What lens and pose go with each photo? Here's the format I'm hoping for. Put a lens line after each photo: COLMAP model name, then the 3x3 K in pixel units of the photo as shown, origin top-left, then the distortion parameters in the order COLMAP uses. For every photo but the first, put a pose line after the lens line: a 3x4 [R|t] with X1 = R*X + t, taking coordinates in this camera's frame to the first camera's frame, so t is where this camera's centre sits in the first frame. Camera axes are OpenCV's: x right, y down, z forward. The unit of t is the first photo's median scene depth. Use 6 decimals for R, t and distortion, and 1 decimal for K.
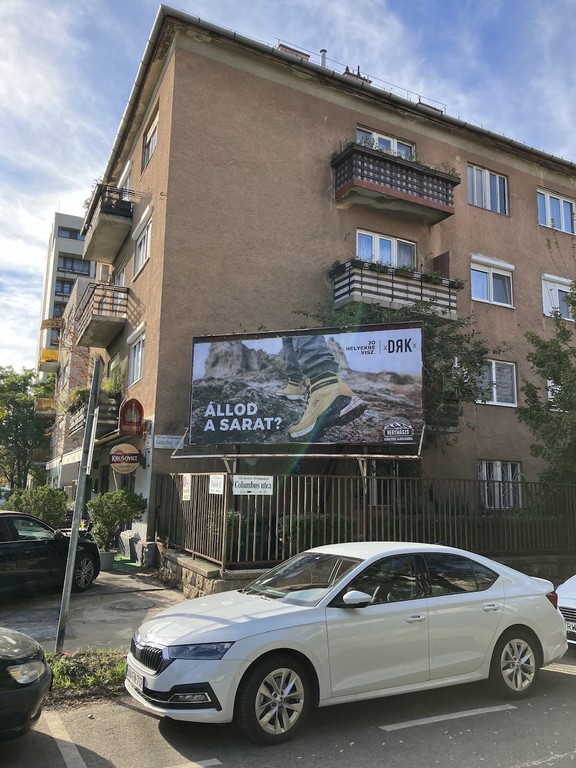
lens RADIAL K [[618.3, 0, 292.9], [0, 618.3, 381.5], [0, 0, 1]] dist [0.100530, -0.299672]
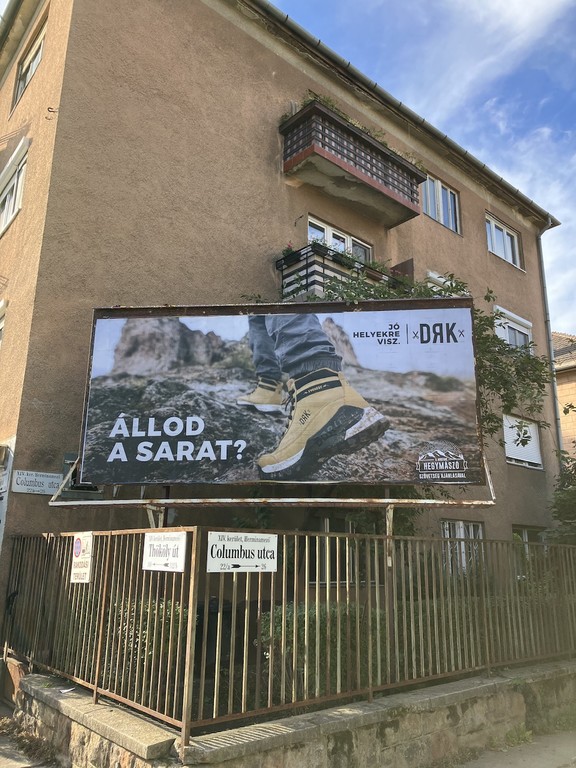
lens RADIAL K [[626.5, 0, 294.5], [0, 626.5, 385.2], [0, 0, 1]] dist [0.009189, -0.003568]
pose [[0.971232, 0.054963, 0.231707, -0.086562], [-0.031473, 0.994091, -0.103883, 0.049138], [-0.236047, 0.093602, 0.967223, 0.284453]]
